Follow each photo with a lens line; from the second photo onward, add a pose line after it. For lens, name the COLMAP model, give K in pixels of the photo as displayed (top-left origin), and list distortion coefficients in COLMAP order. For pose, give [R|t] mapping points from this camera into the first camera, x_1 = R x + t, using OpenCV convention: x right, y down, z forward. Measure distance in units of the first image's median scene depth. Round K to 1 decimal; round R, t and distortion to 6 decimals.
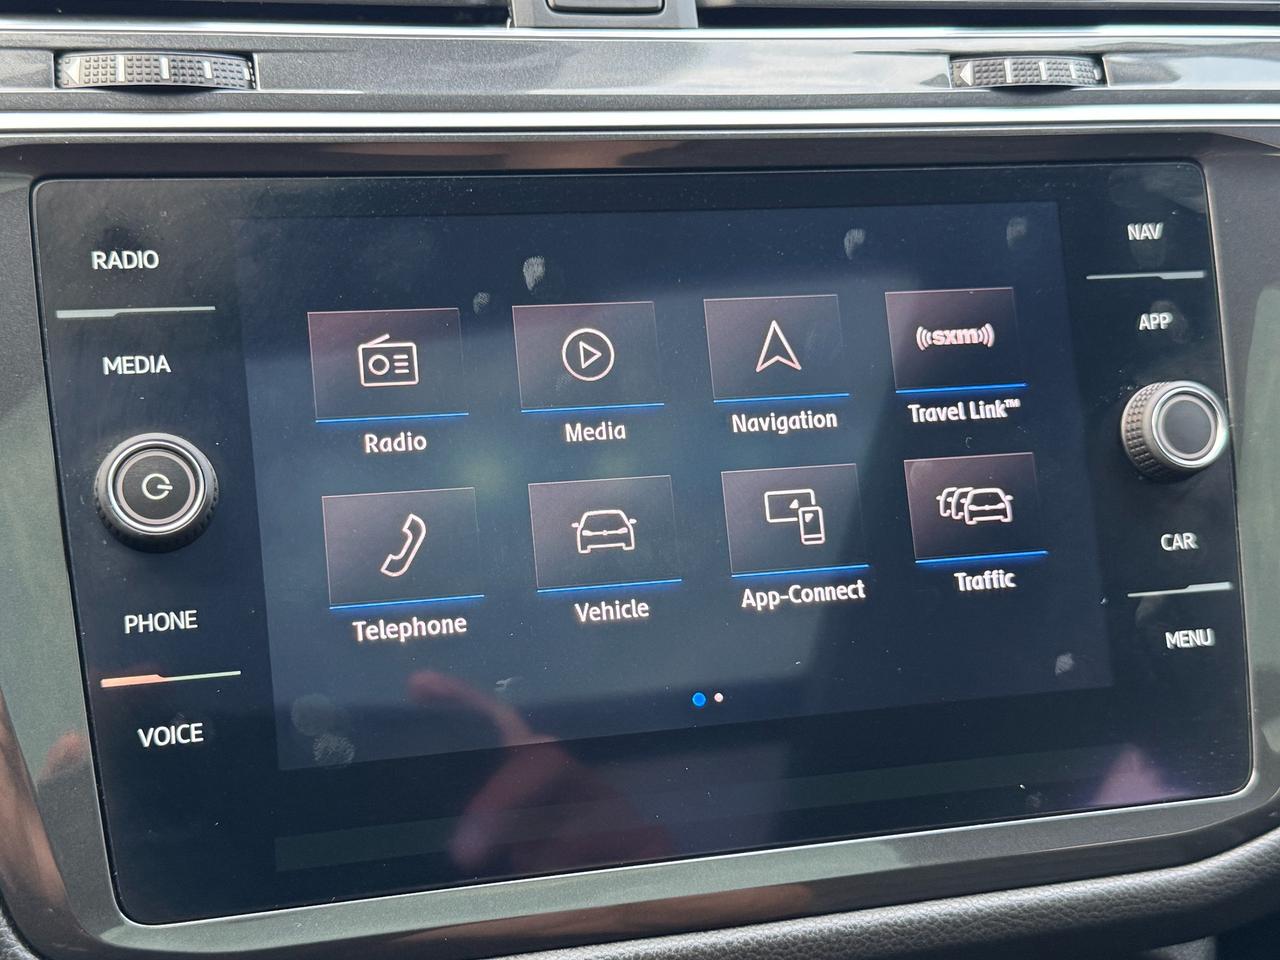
lens RADIAL K [[1692.0, 0, 636.9], [0, 1692.0, 474.1], [0, 0, 1]] dist [0.049662, 0.000000]
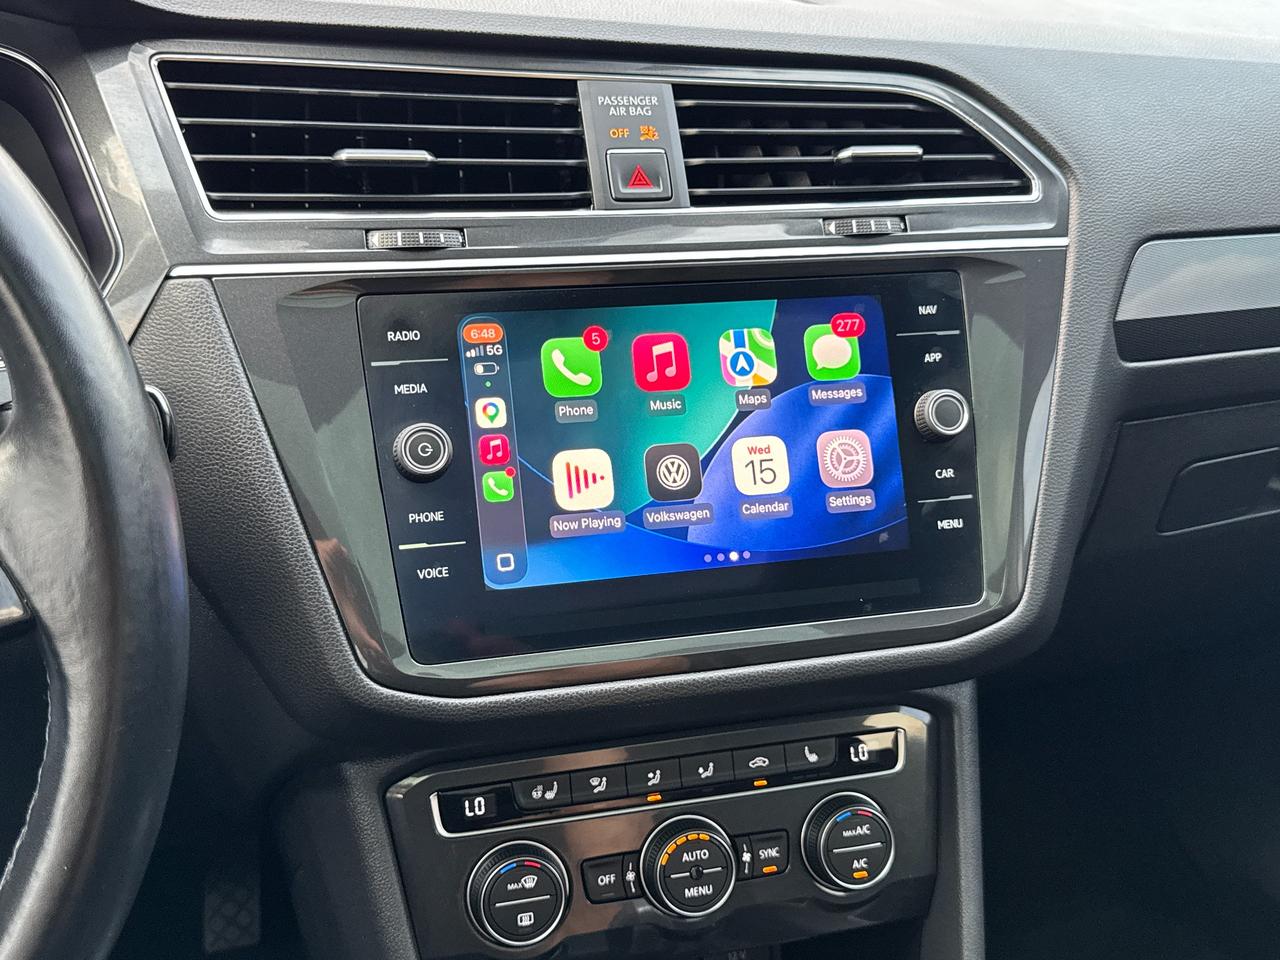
lens RADIAL K [[1296.8, 0, 635.6], [0, 1296.8, 475.7], [0, 0, 1]] dist [0.123631, 0.000000]
pose [[0.999938, -0.011167, -0.000199, -0.028907], [0.011169, 0.999685, 0.022463, 0.005519], [-0.000052, -0.022464, 0.999748, -0.479538]]
